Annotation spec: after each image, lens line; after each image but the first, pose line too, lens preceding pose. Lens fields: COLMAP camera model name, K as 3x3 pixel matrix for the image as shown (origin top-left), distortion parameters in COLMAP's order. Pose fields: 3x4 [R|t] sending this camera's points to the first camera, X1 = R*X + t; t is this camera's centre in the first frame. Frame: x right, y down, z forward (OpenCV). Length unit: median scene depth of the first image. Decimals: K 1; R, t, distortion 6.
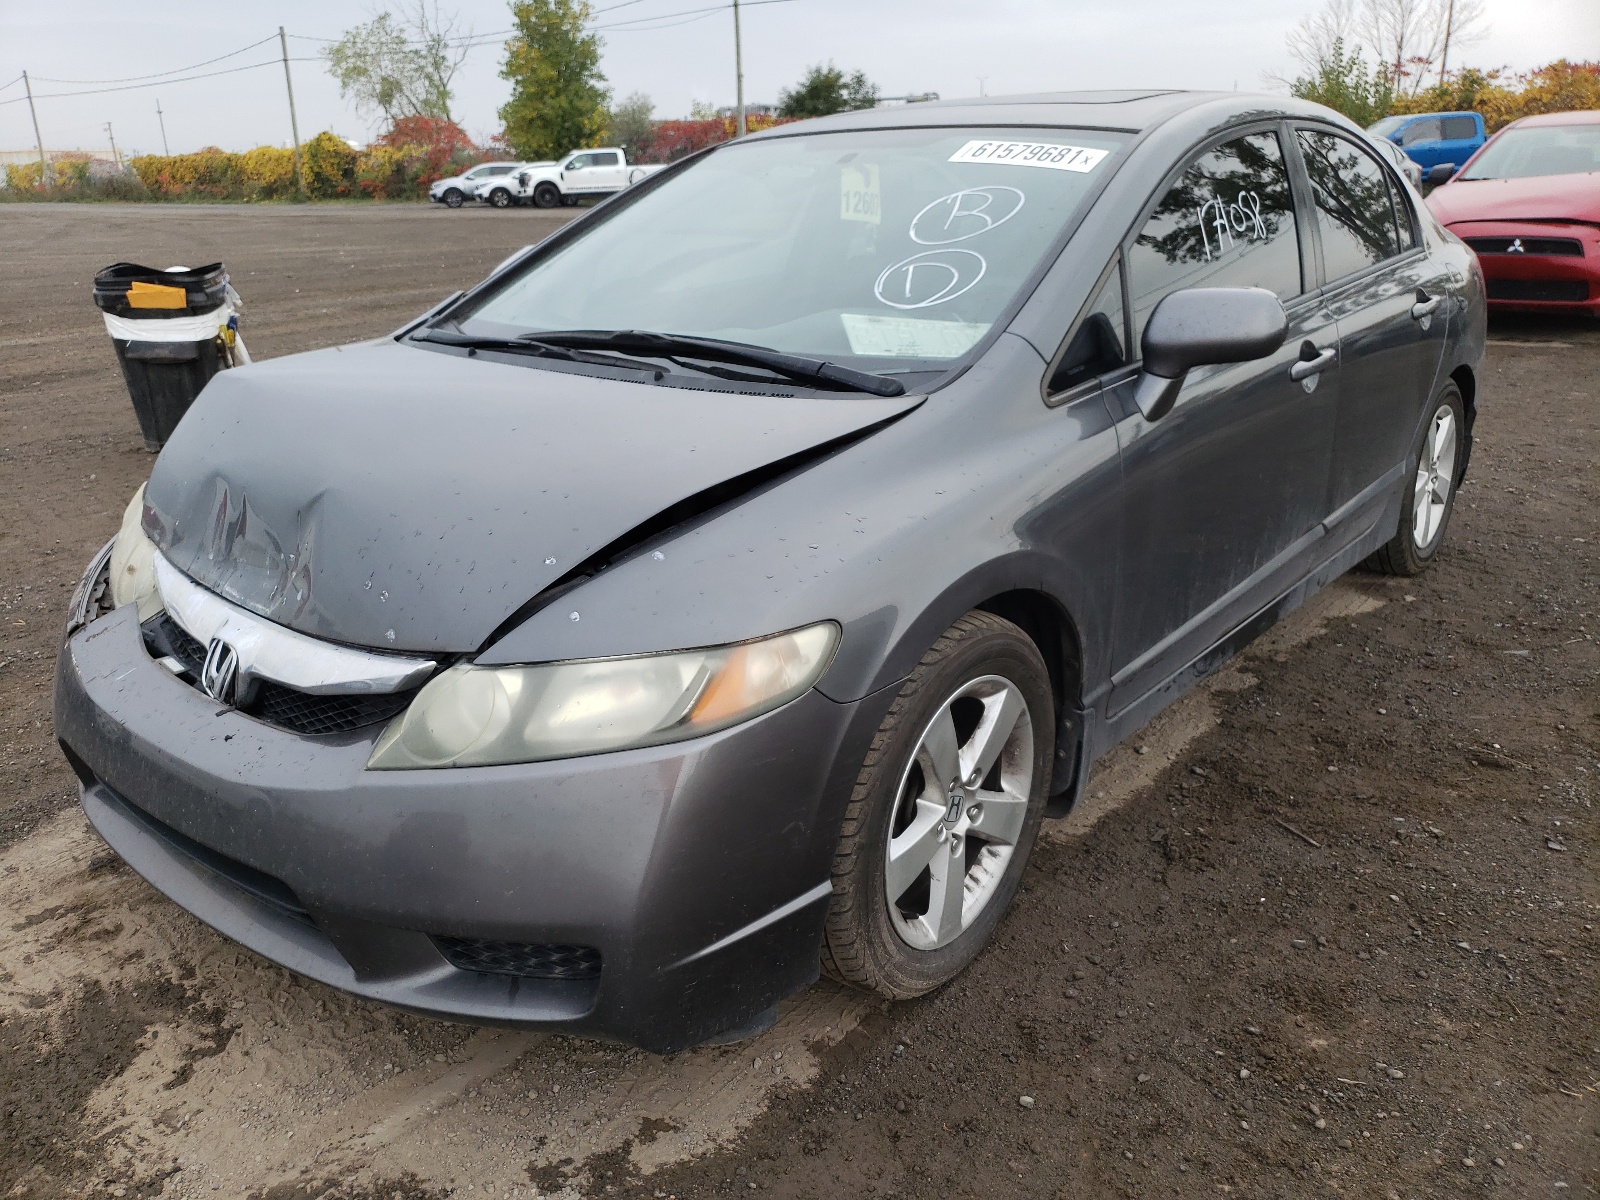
lens RADIAL K [[1240.9, 0, 800.0], [0, 1240.9, 600.0], [0, 0, 1]] dist [0.005163, 0.012582]
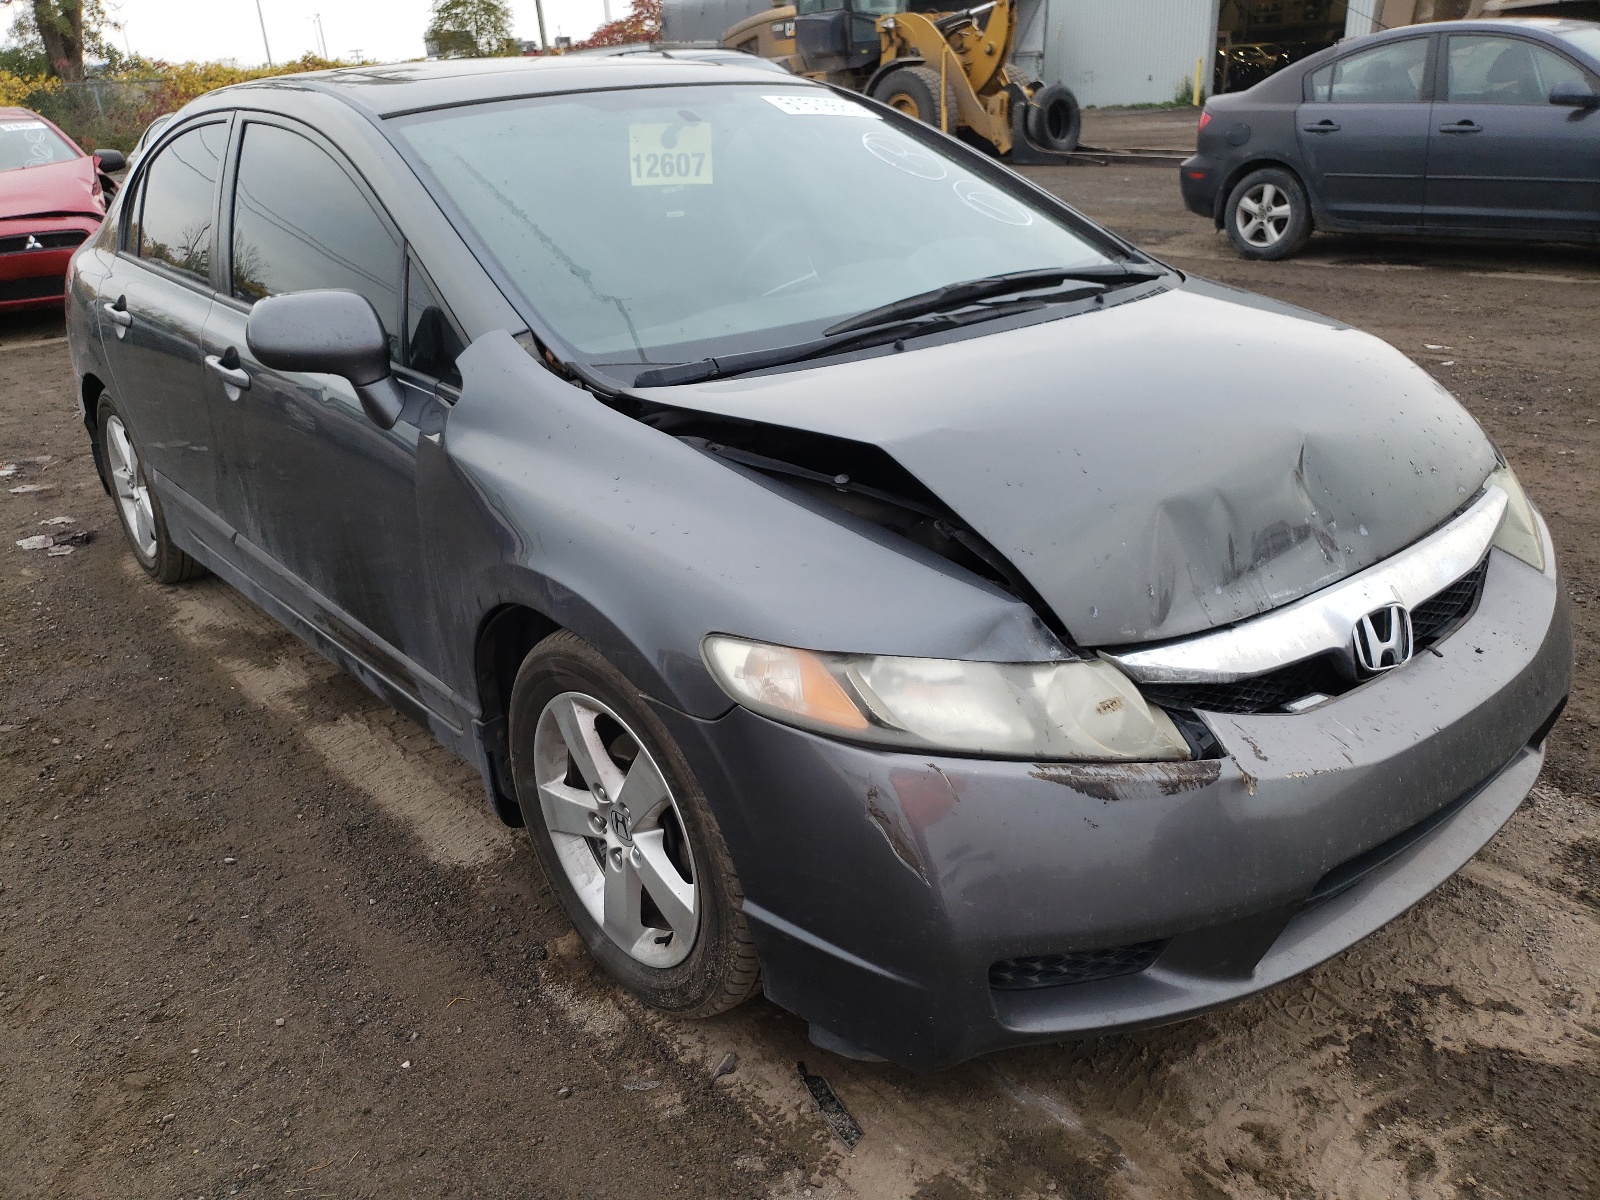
lens RADIAL K [[1192.0, 0, 800.0], [0, 1192.0, 600.0], [0, 0, 1]] dist [0.022057, -0.001033]
pose [[0.208155, -0.373031, 0.904168, -1.208666], [0.369910, 0.885780, 0.280285, -0.339352], [-0.905449, 0.276118, 0.322368, 0.981738]]
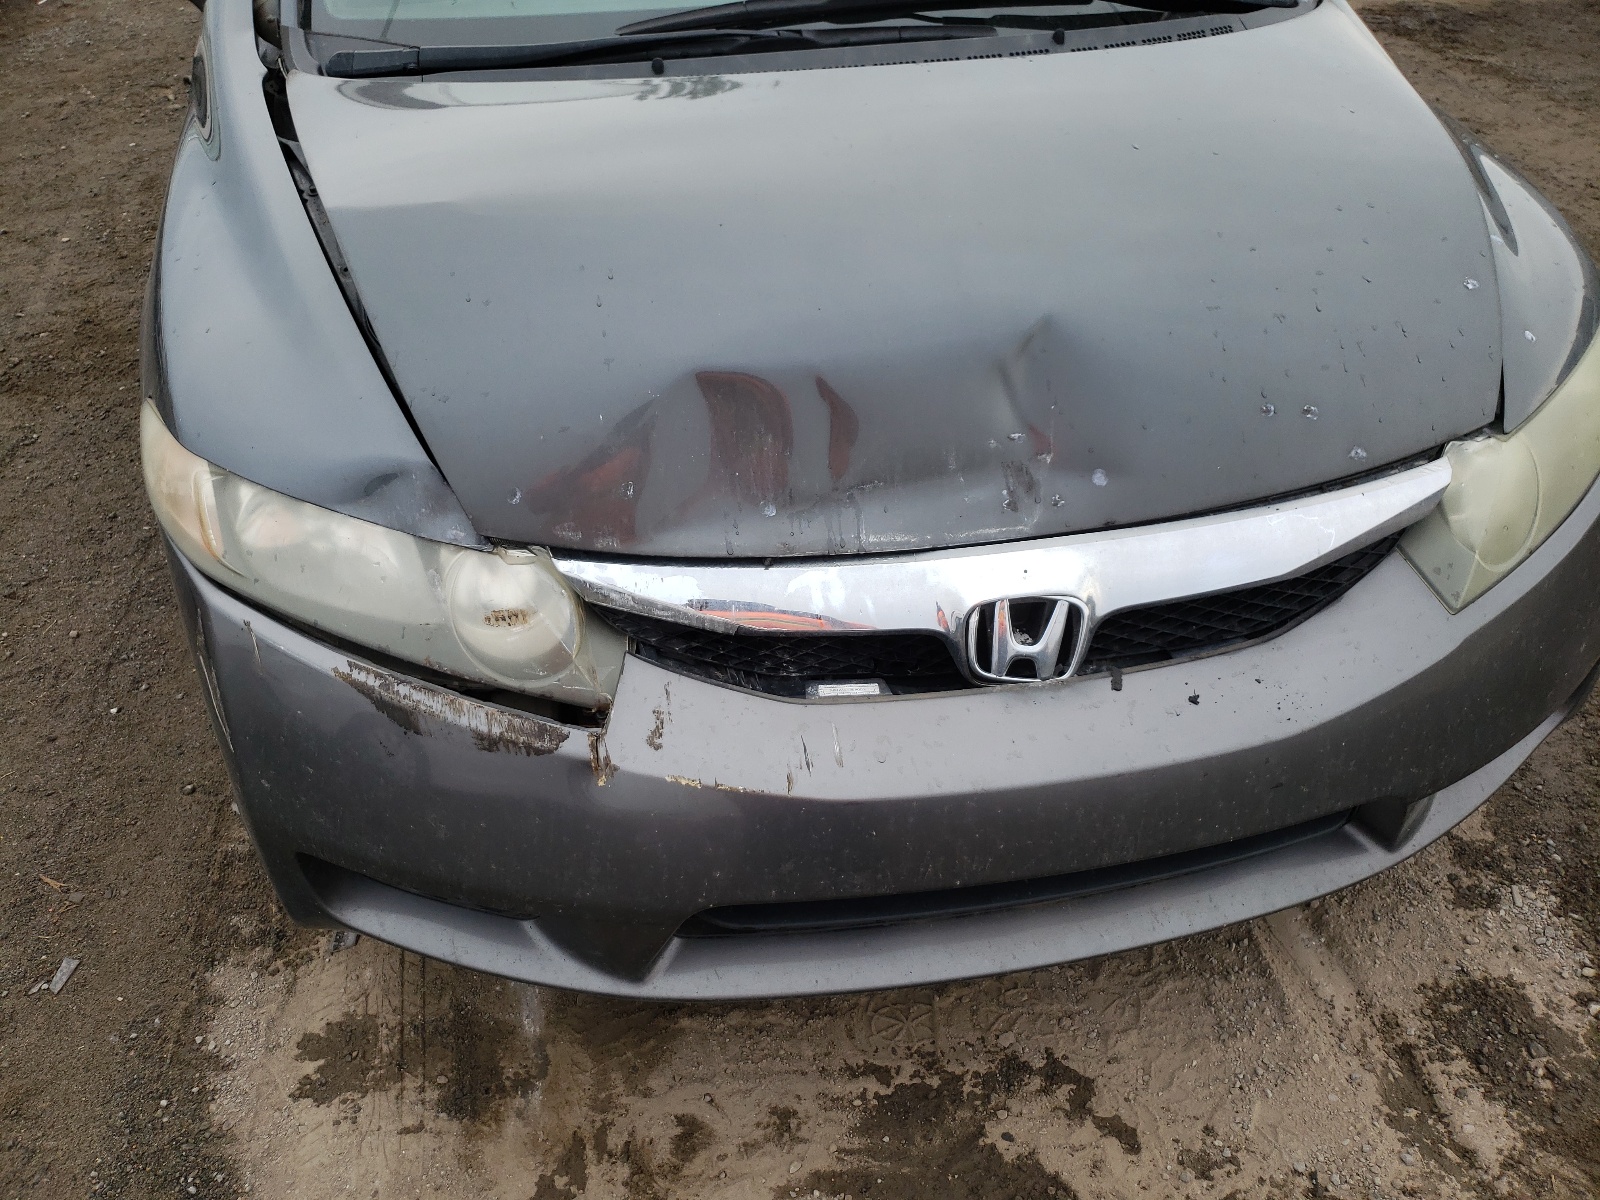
lens RADIAL K [[1240.9, 0, 800.0], [0, 1240.9, 600.0], [0, 0, 1]] dist [0.005163, 0.012582]
pose [[0.631638, -0.463022, 0.621807, -0.830077], [0.259818, 0.882103, 0.392923, -0.217196], [-0.730430, -0.086628, 0.677471, 0.586003]]
